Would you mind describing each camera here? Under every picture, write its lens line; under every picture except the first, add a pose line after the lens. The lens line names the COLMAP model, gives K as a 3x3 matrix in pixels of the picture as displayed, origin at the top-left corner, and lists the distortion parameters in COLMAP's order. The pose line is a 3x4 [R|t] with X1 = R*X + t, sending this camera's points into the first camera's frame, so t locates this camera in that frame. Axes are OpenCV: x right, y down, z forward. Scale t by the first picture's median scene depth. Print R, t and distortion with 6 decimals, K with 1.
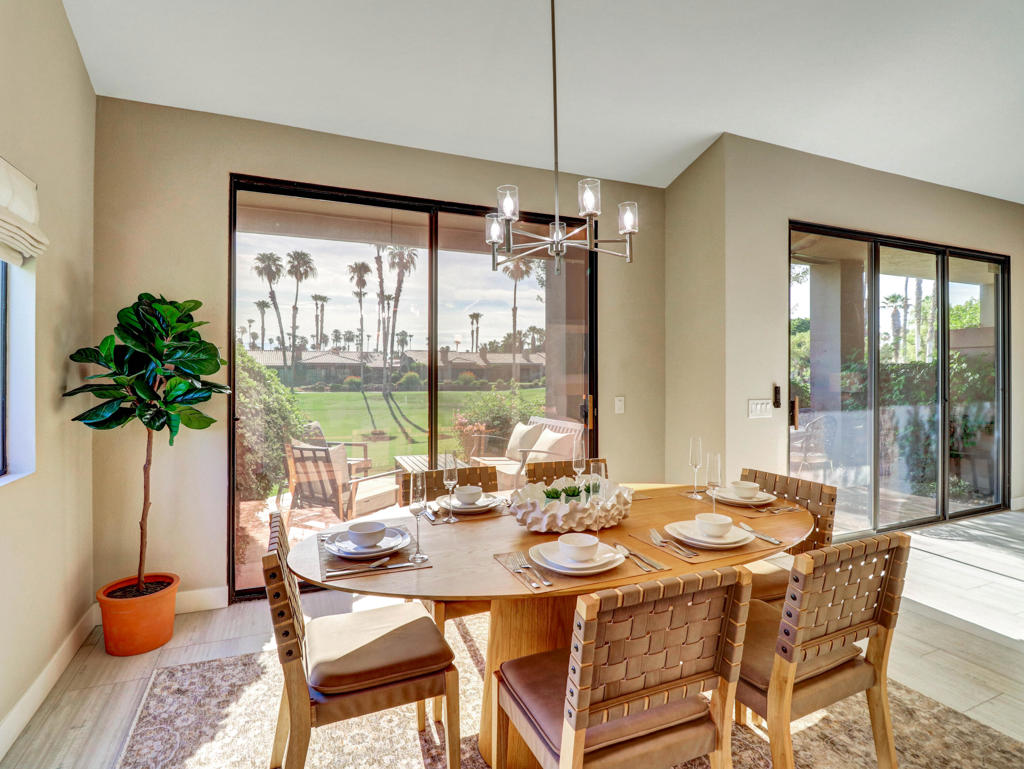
lens RADIAL K [[563.0, 0, 508.8], [0, 563.0, 377.2], [0, 0, 1]] dist [0.003036, 0.000373]
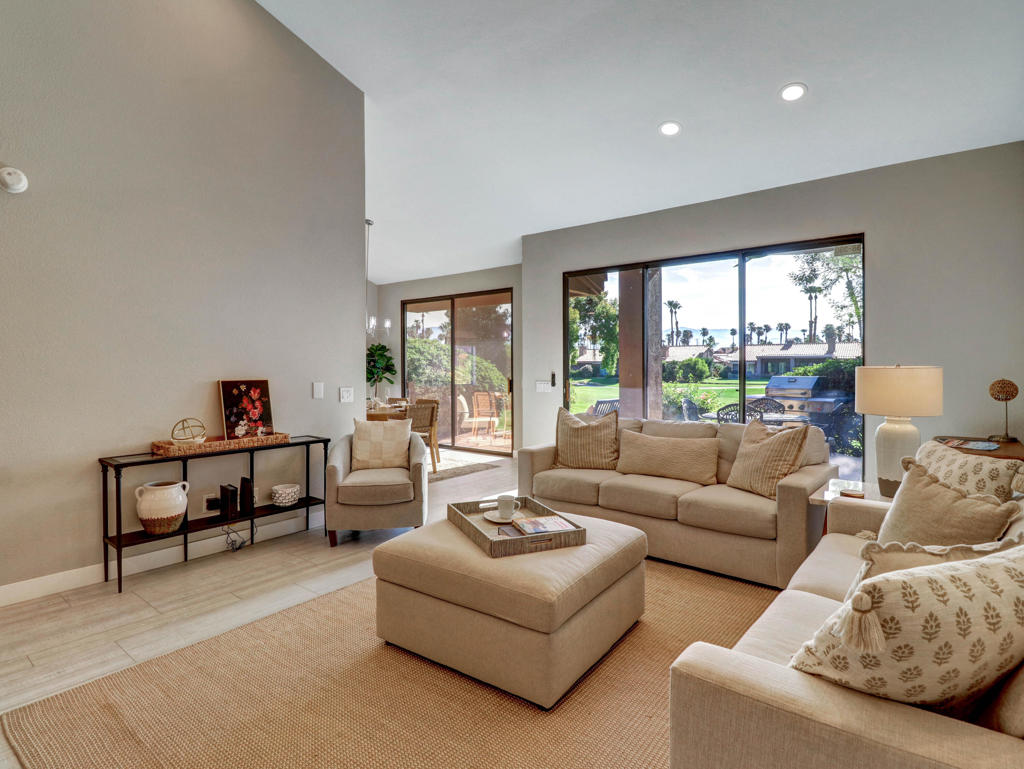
lens RADIAL K [[563.0, 0, 508.8], [0, 563.0, 377.2], [0, 0, 1]] dist [0.003036, 0.000373]
pose [[0.489598, 0.006665, -0.871923, 1.994655], [0.001457, 0.999963, 0.008462, 0.012189], [0.871947, -0.005413, 0.489570, 0.057280]]
